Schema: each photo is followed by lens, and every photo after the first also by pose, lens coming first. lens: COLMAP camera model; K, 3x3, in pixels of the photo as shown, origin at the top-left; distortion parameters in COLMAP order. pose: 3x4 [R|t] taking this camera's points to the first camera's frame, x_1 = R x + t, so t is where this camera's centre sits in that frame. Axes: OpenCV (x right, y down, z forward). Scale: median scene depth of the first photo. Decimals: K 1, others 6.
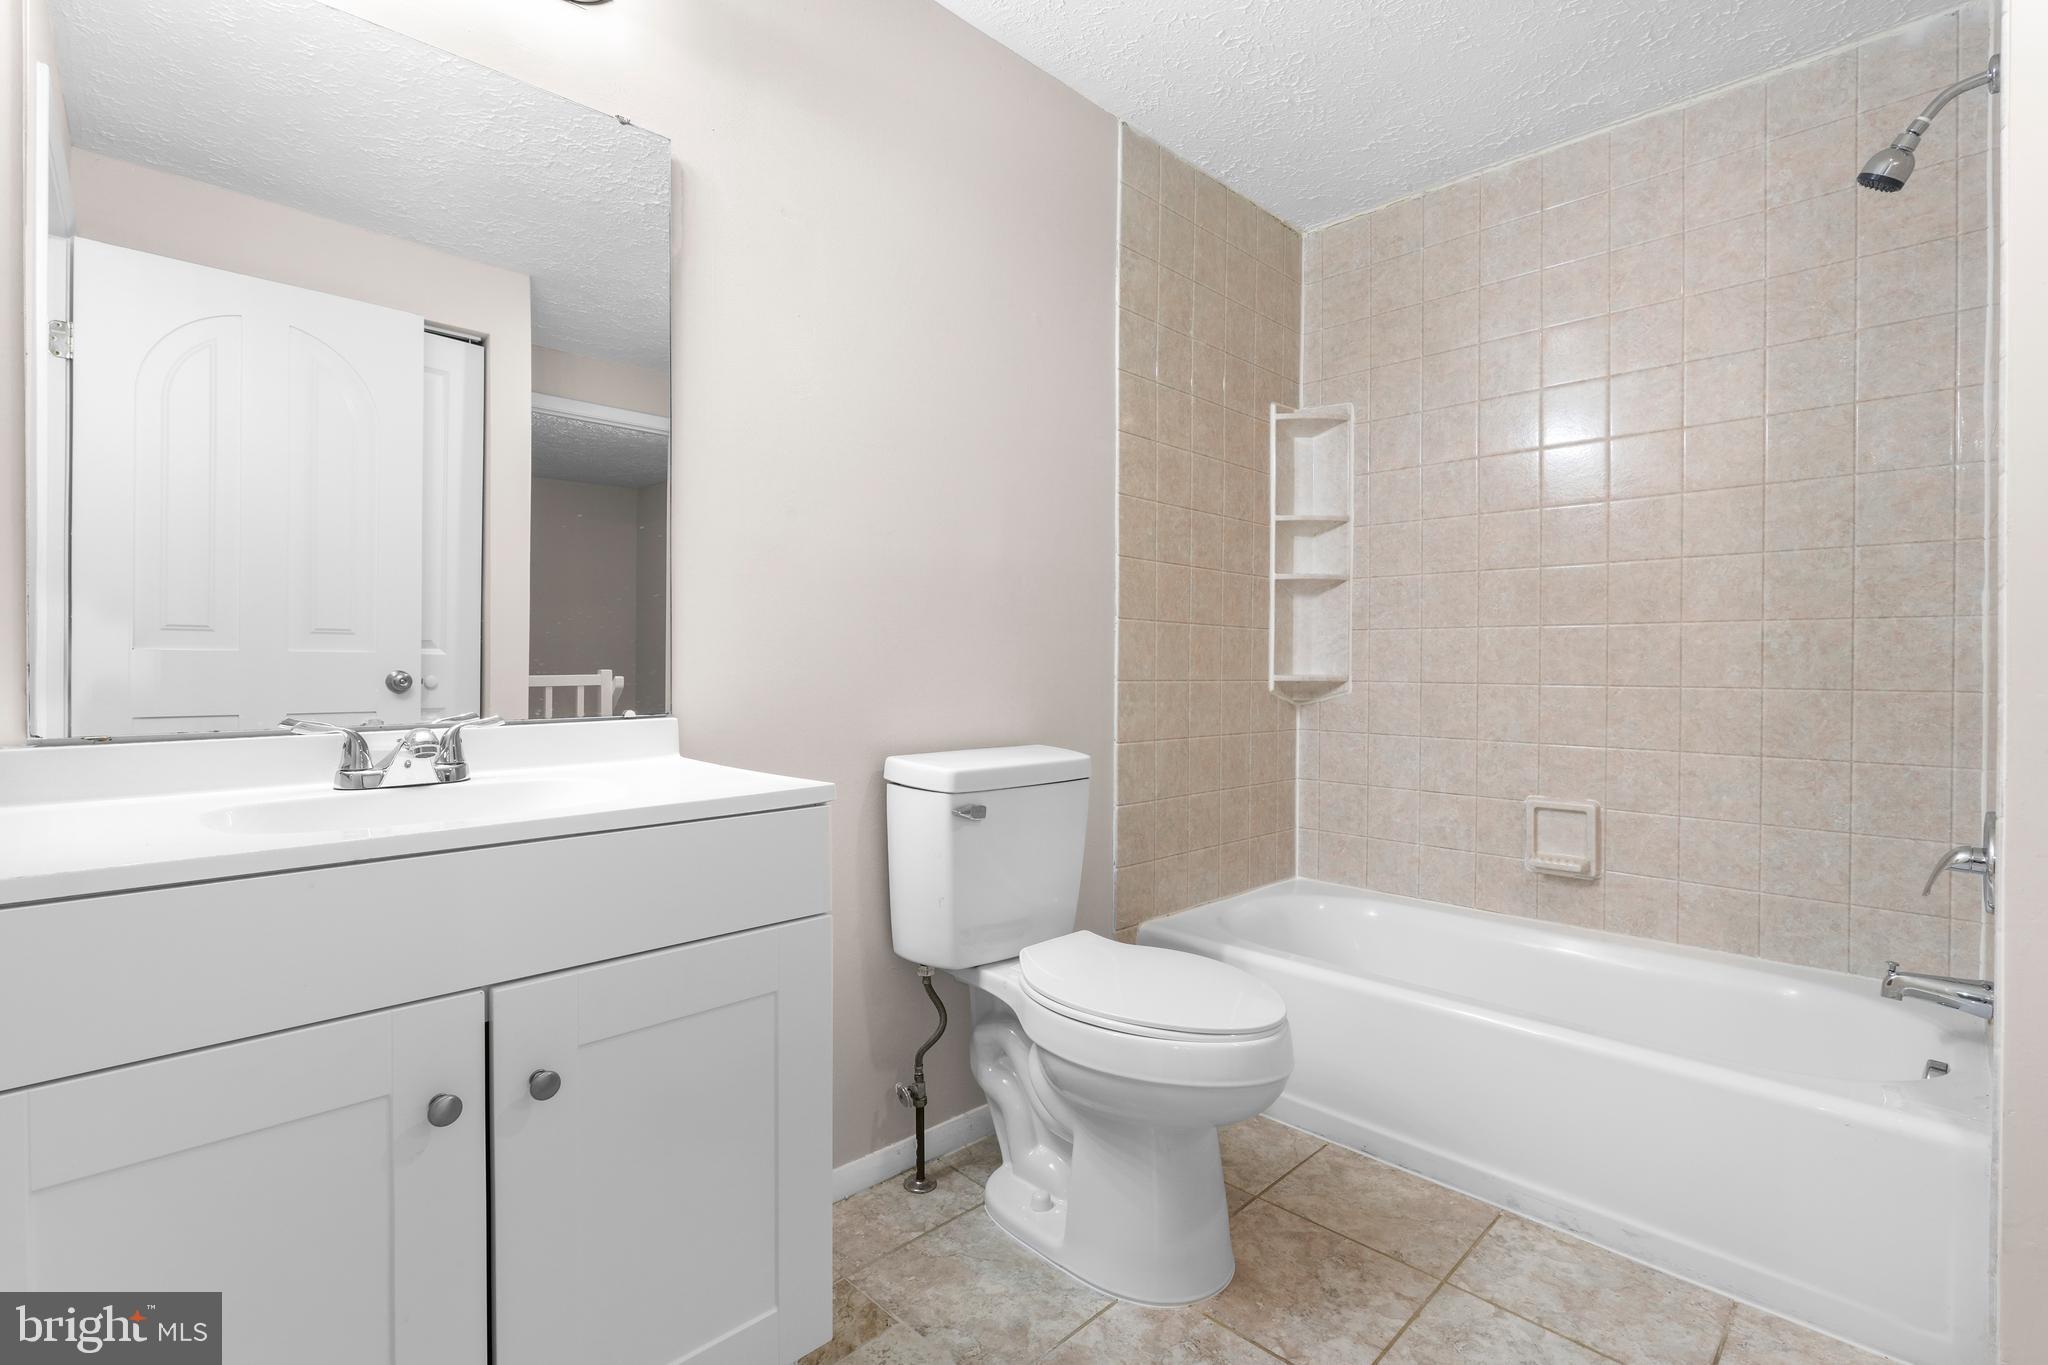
lens RADIAL K [[936.6, 0, 1023.5], [0, 936.6, 674.9], [0, 0, 1]] dist [-0.000754, -0.000139]
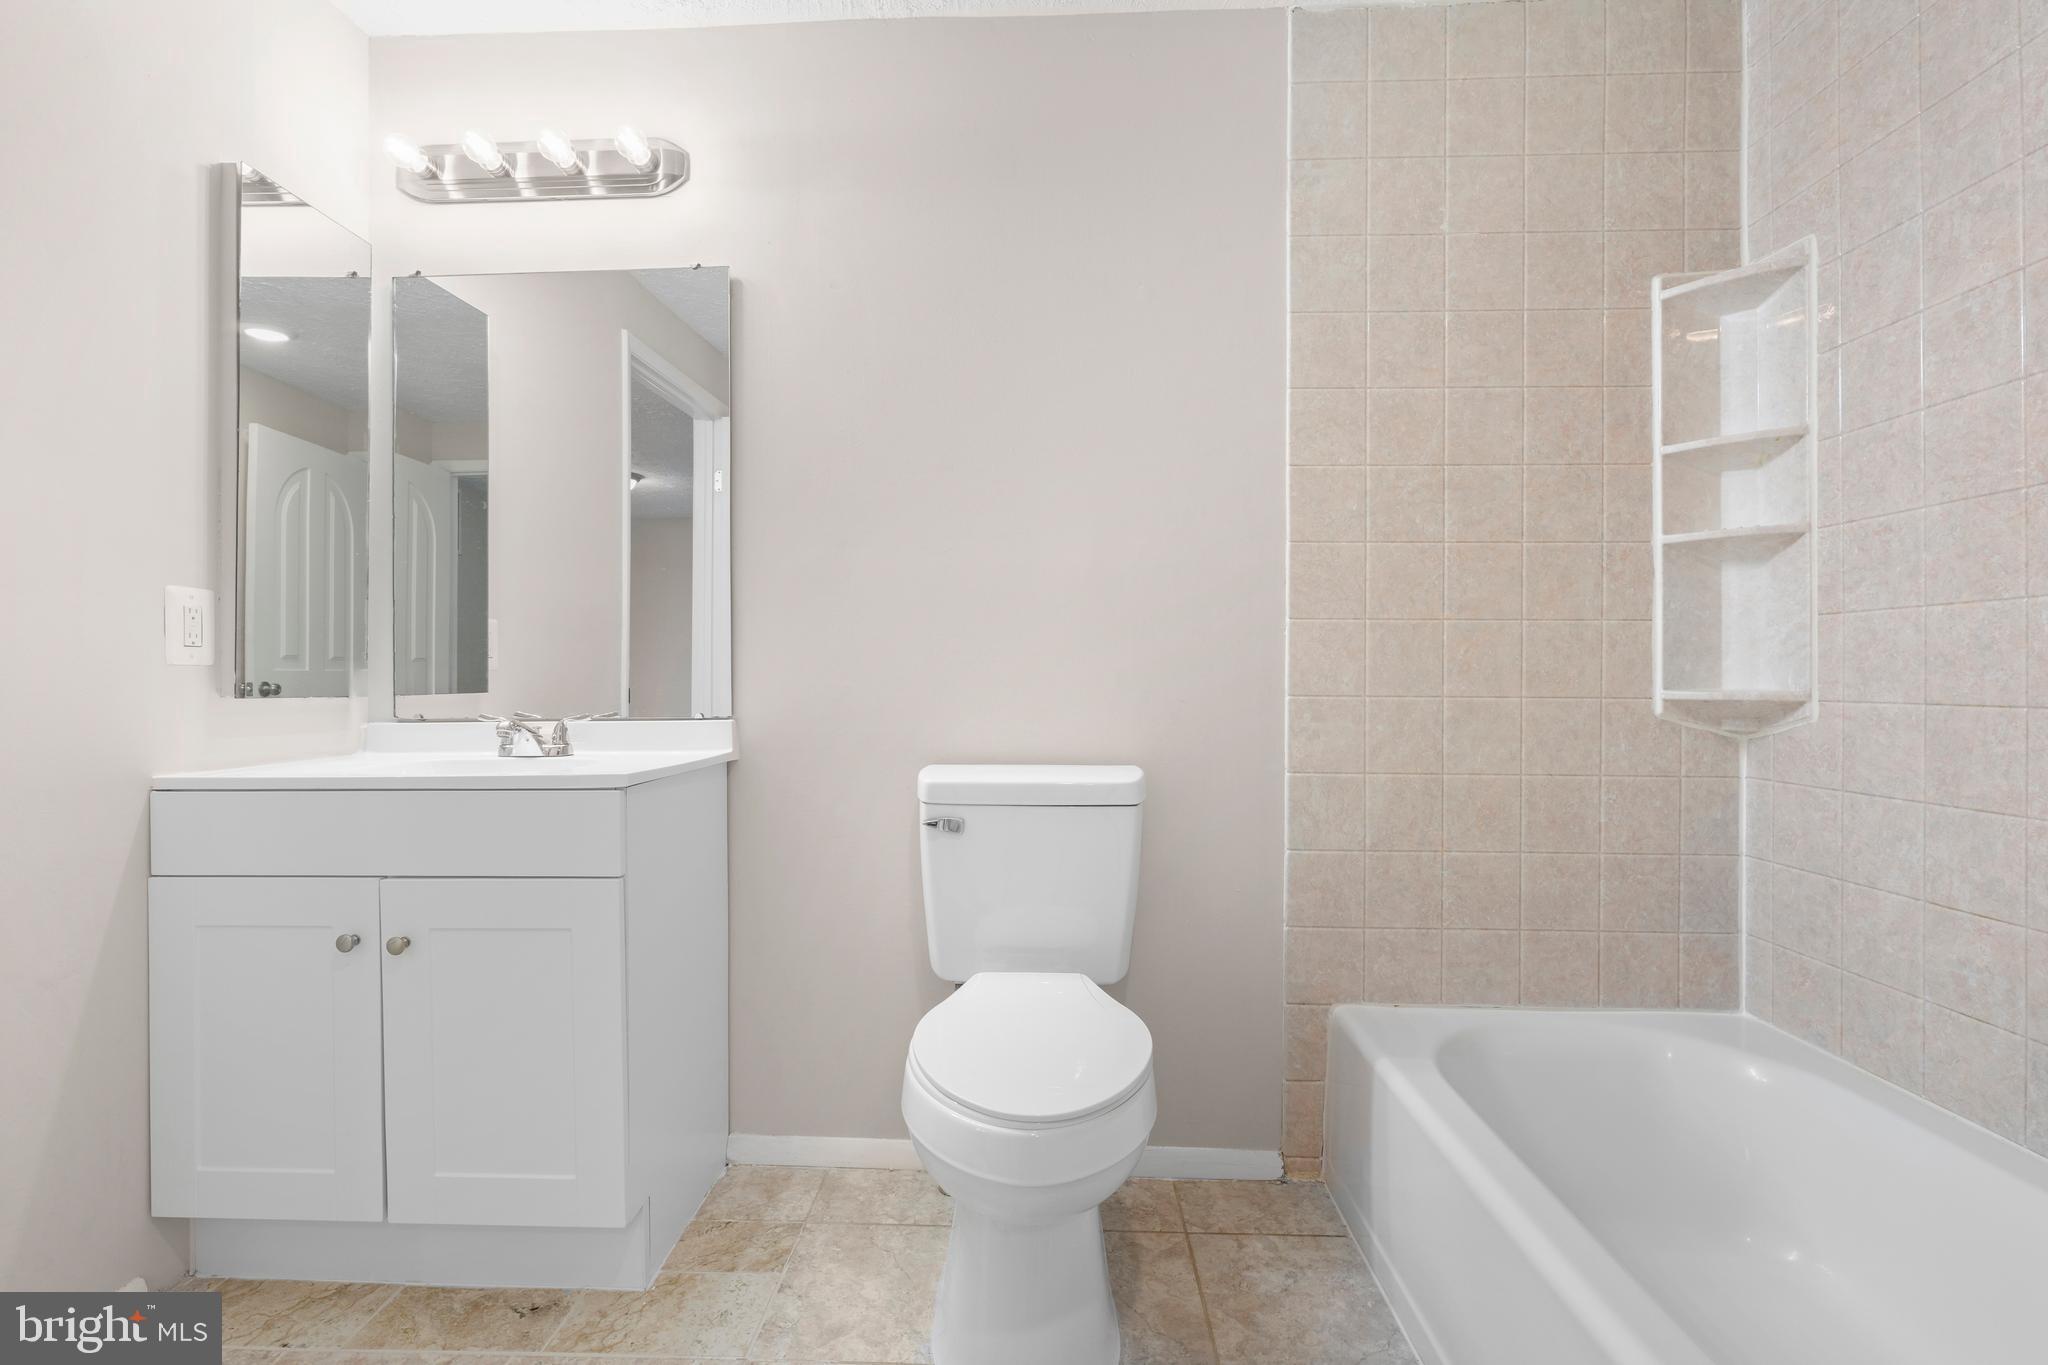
lens RADIAL K [[940.3, 0, 1024.0], [0, 940.3, 682.5], [0, 0, 1]] dist [0.000794, 0.000227]
pose [[0.683451, -0.002489, -0.729992, 0.449489], [-0.004120, 0.999965, -0.007266, 0.001413], [0.729985, 0.007974, 0.683417, 0.229270]]
